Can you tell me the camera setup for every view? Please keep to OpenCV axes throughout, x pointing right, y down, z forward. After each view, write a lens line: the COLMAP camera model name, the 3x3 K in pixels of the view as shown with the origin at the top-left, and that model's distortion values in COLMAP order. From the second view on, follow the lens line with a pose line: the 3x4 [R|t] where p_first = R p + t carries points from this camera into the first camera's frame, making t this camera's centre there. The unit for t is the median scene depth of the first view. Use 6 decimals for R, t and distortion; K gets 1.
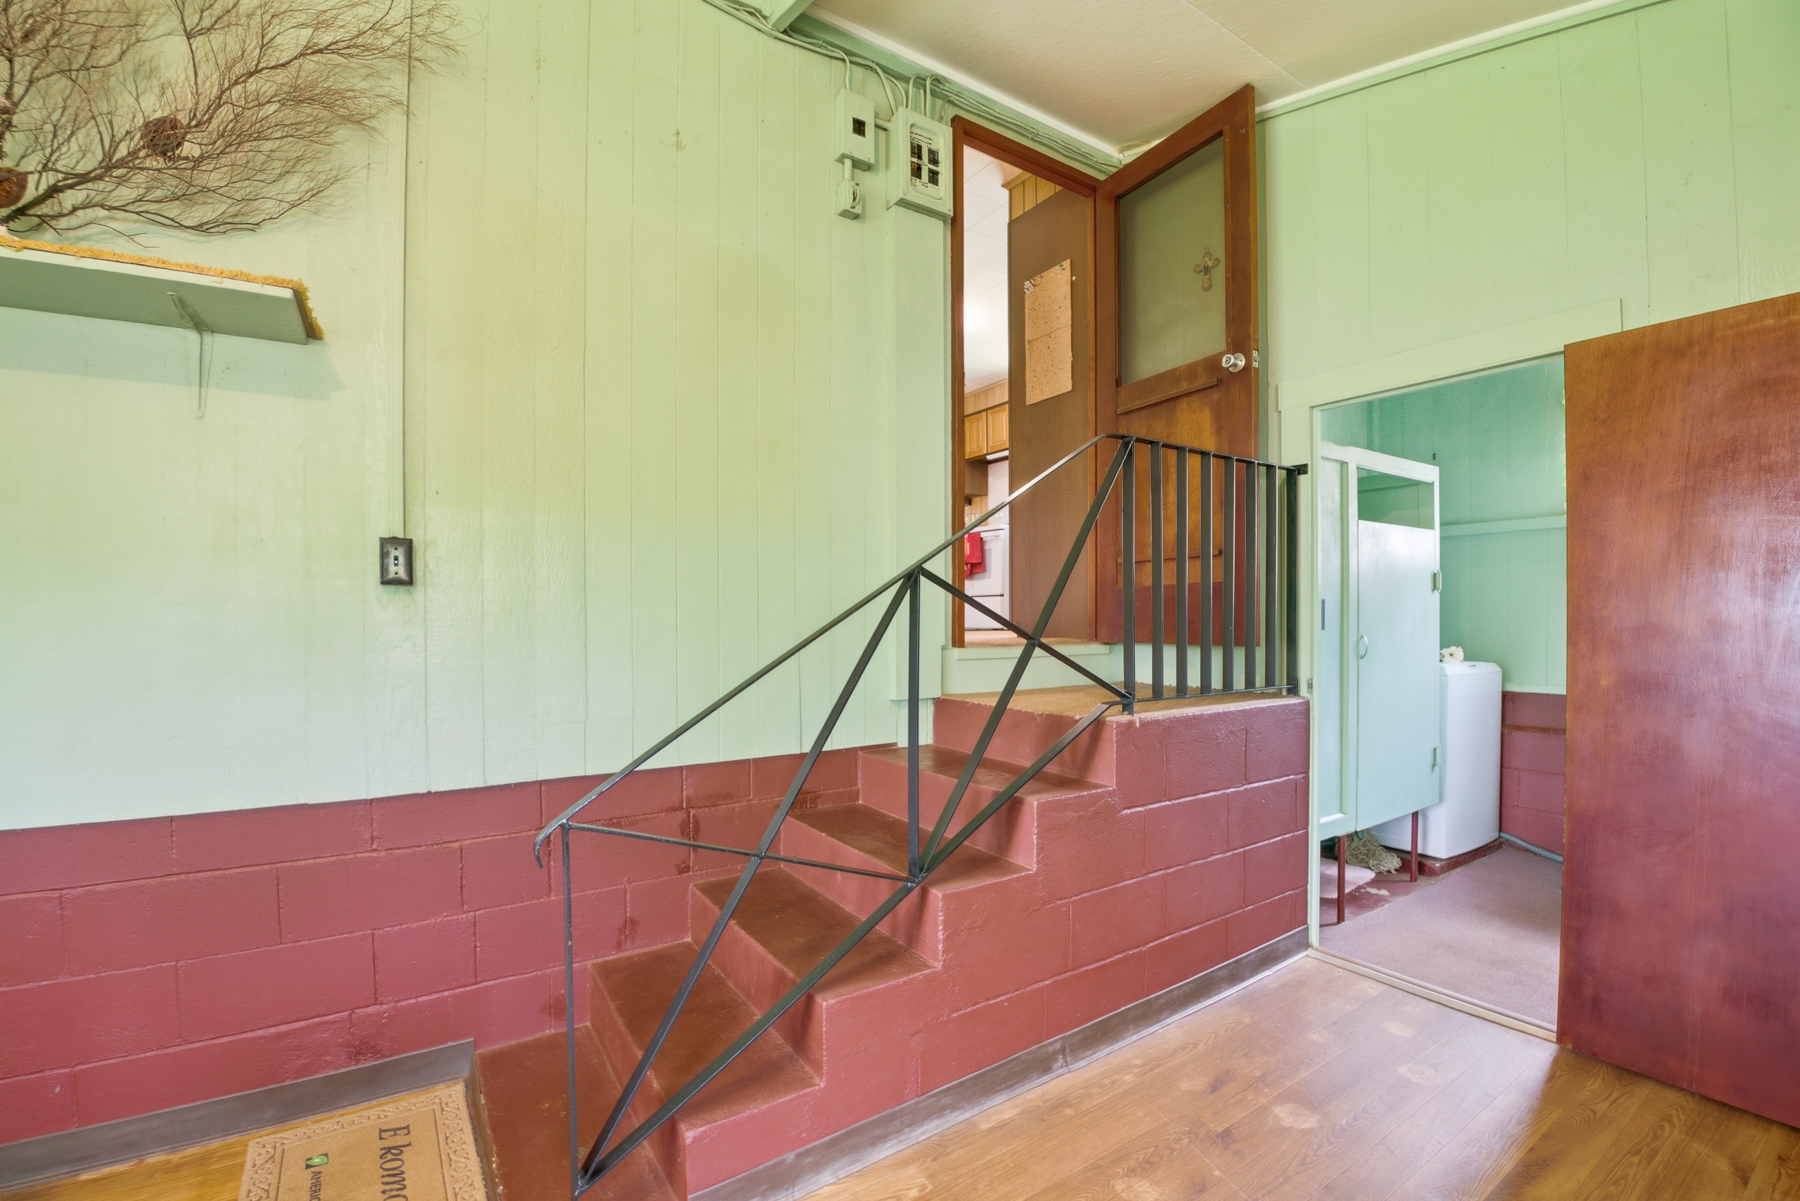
lens RADIAL K [[783.4, 0, 904.4], [0, 783.4, 622.9], [0, 0, 1]] dist [-0.001531, -0.000085]
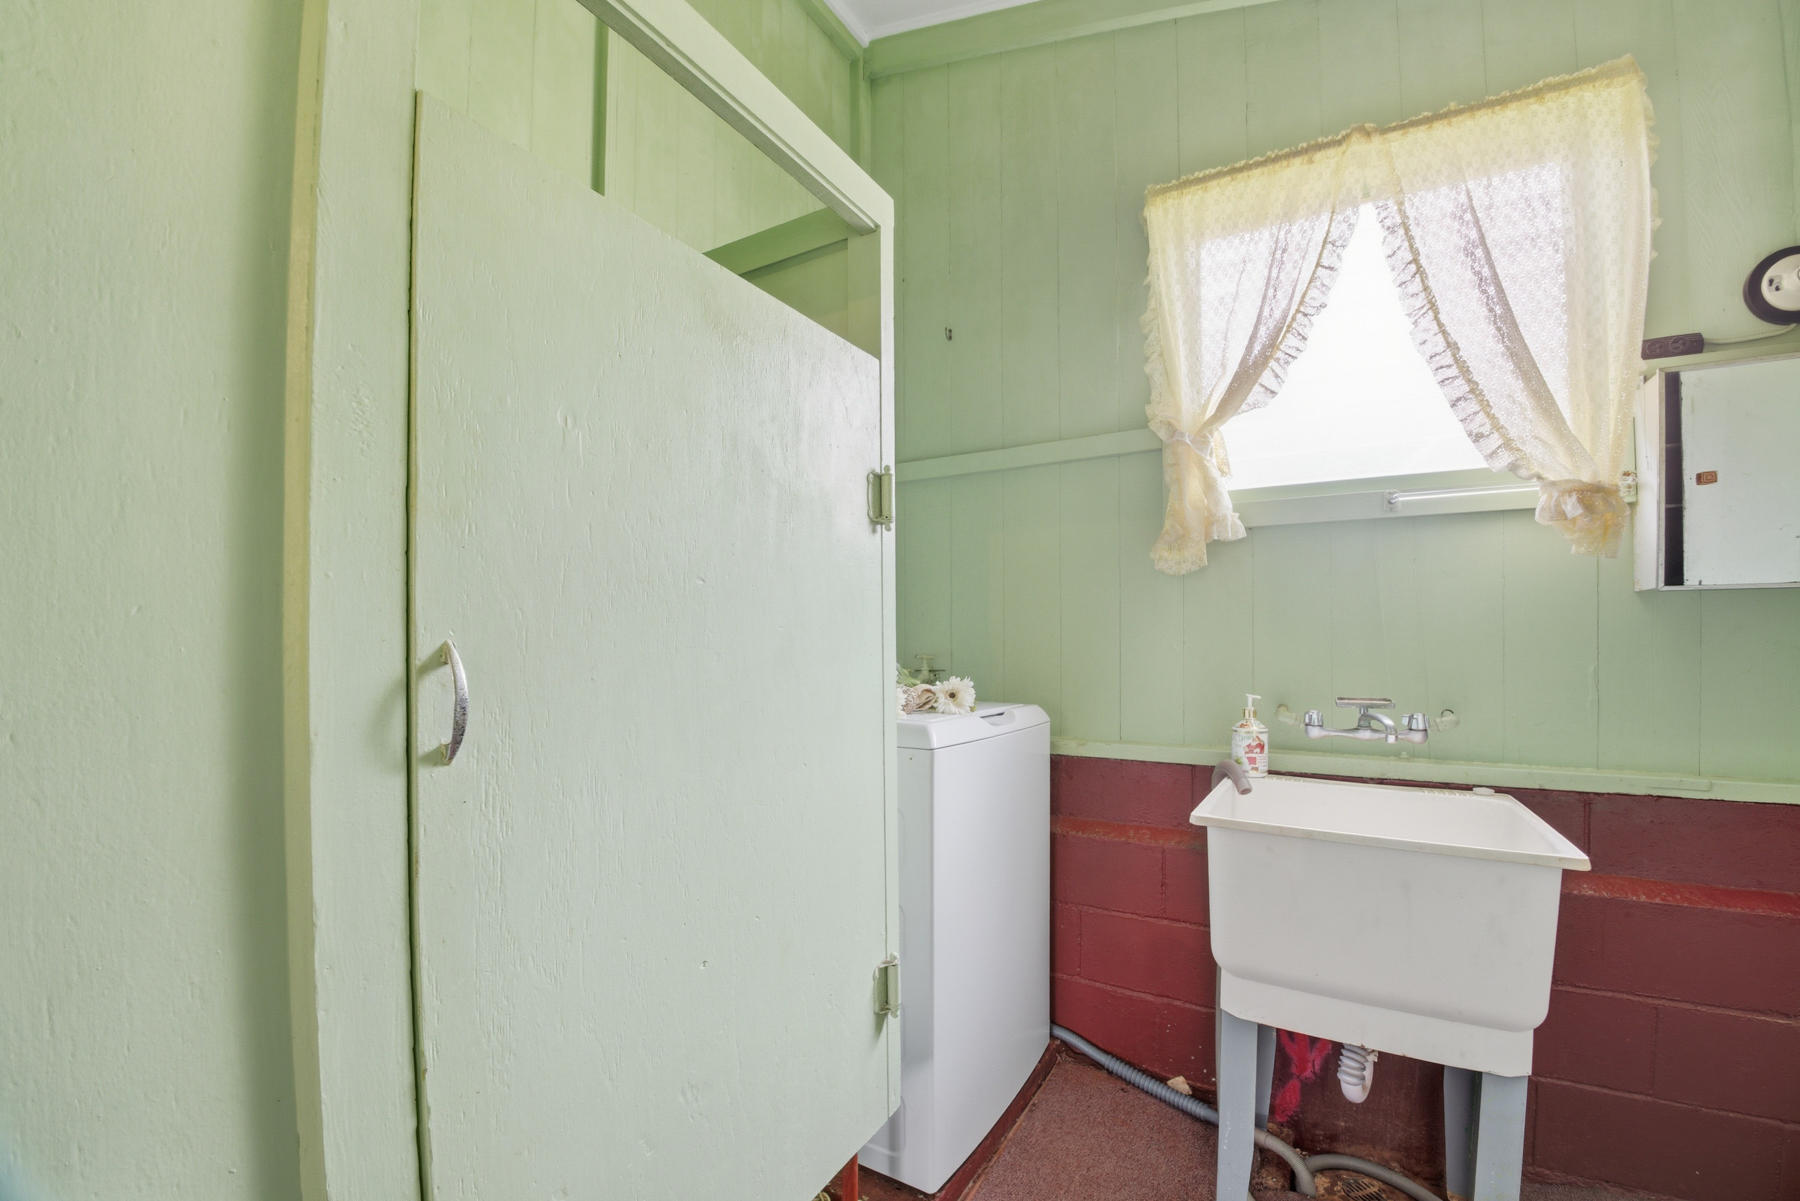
lens RADIAL K [[783.4, 0, 904.4], [0, 783.4, 622.9], [0, 0, 1]] dist [-0.001531, -0.000085]
pose [[0.898005, -0.009419, 0.439884, 0.466131], [0.017660, 0.999737, -0.014645, 0.006778], [-0.439630, 0.020920, 0.897935, 0.597451]]
